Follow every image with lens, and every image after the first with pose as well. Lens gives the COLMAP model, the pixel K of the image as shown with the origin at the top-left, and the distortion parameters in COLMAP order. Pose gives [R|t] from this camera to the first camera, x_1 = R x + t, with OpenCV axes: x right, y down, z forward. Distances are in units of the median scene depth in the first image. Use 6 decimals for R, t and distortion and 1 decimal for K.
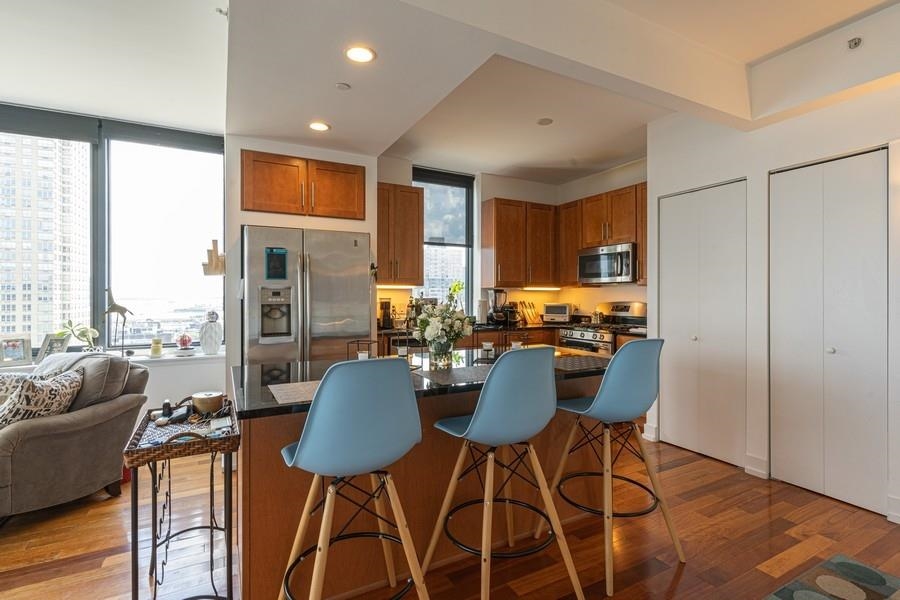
lens RADIAL K [[428.0, 0, 451.7], [0, 428.0, 295.5], [0, 0, 1]] dist [-0.001787, -0.000095]
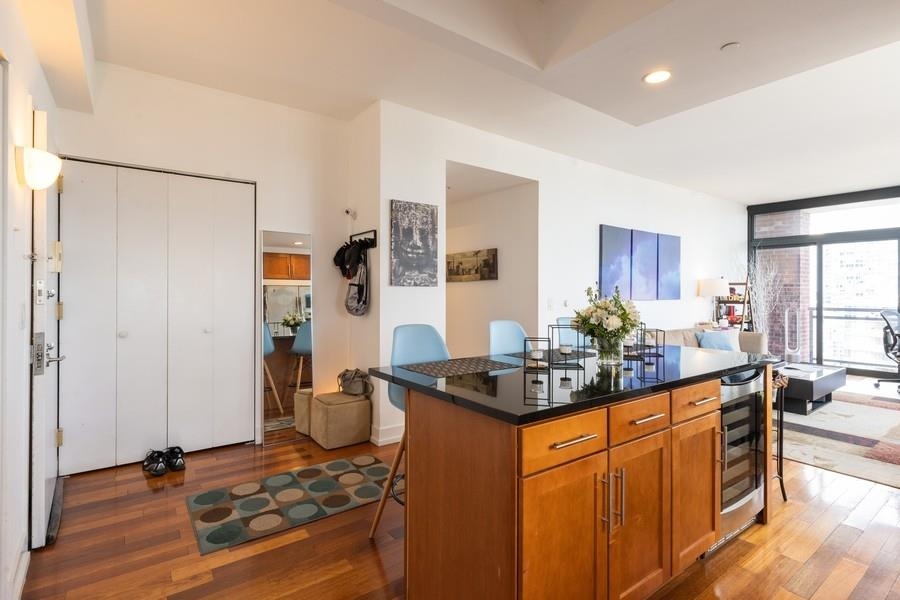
lens RADIAL K [[428.0, 0, 451.7], [0, 428.0, 295.5], [0, 0, 1]] dist [-0.001787, -0.000095]
pose [[-0.989419, -0.001487, -0.145081, 0.321519], [-0.002585, 0.999969, 0.007379, 0.006731], [0.145065, 0.007676, -0.989392, 1.335471]]
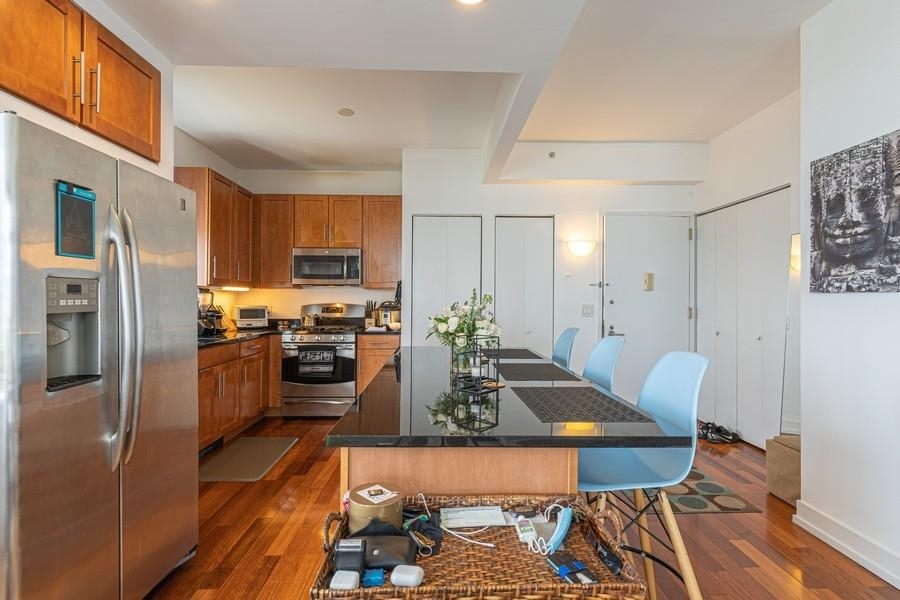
lens RADIAL K [[428.0, 0, 451.7], [0, 428.0, 295.5], [0, 0, 1]] dist [-0.001787, -0.000095]
pose [[0.446203, 0.010308, 0.894872, -0.613072], [-0.005093, 0.999947, -0.008979, 0.004361], [-0.894917, -0.000552, 0.446232, 0.440637]]
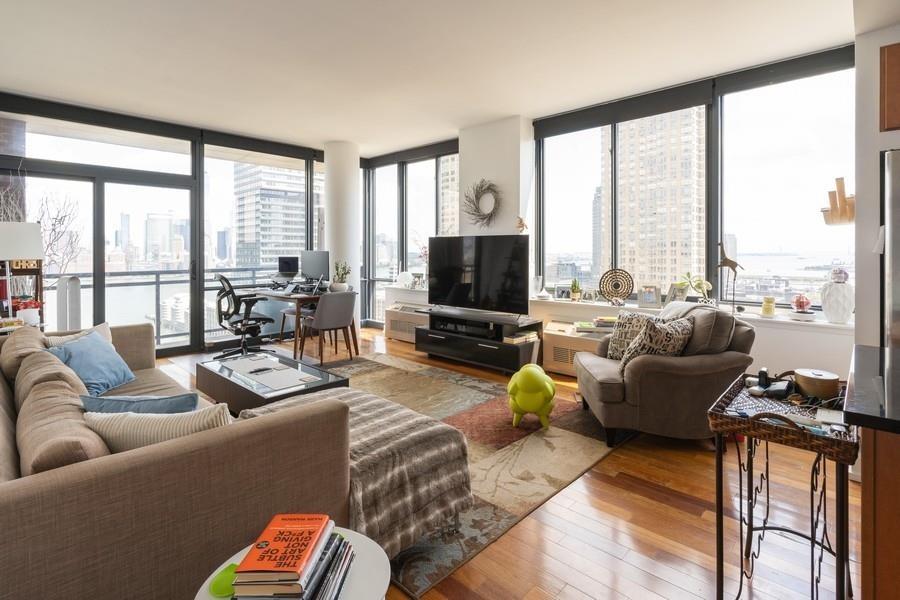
lens RADIAL K [[444.3, 0, 448.9], [0, 444.3, 250.8], [0, 0, 1]] dist [-0.001185, -0.000398]
pose [[0.313683, -0.000538, -0.949528, -0.005194], [-0.000286, 1.000000, -0.000661, 0.003764], [0.949528, 0.000479, 0.313683, 0.060065]]
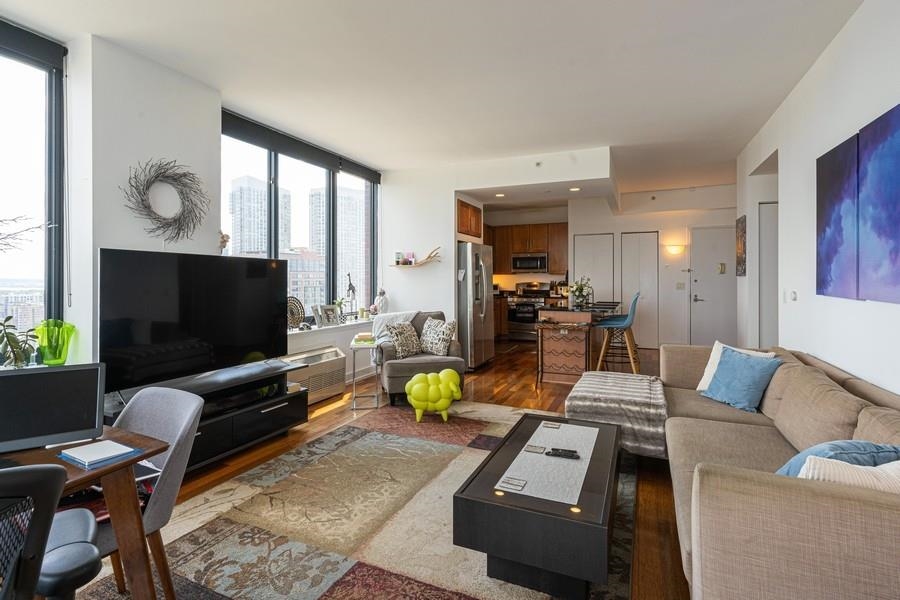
lens RADIAL K [[439.0, 0, 448.0], [0, 439.0, 277.0], [0, 0, 1]] dist [-0.000920, -0.000003]
pose [[0.789794, 0.003577, 0.613362, -1.672840], [0.000756, 0.999977, -0.006806, 0.005275], [-0.613372, 0.005839, 0.789773, -0.462448]]
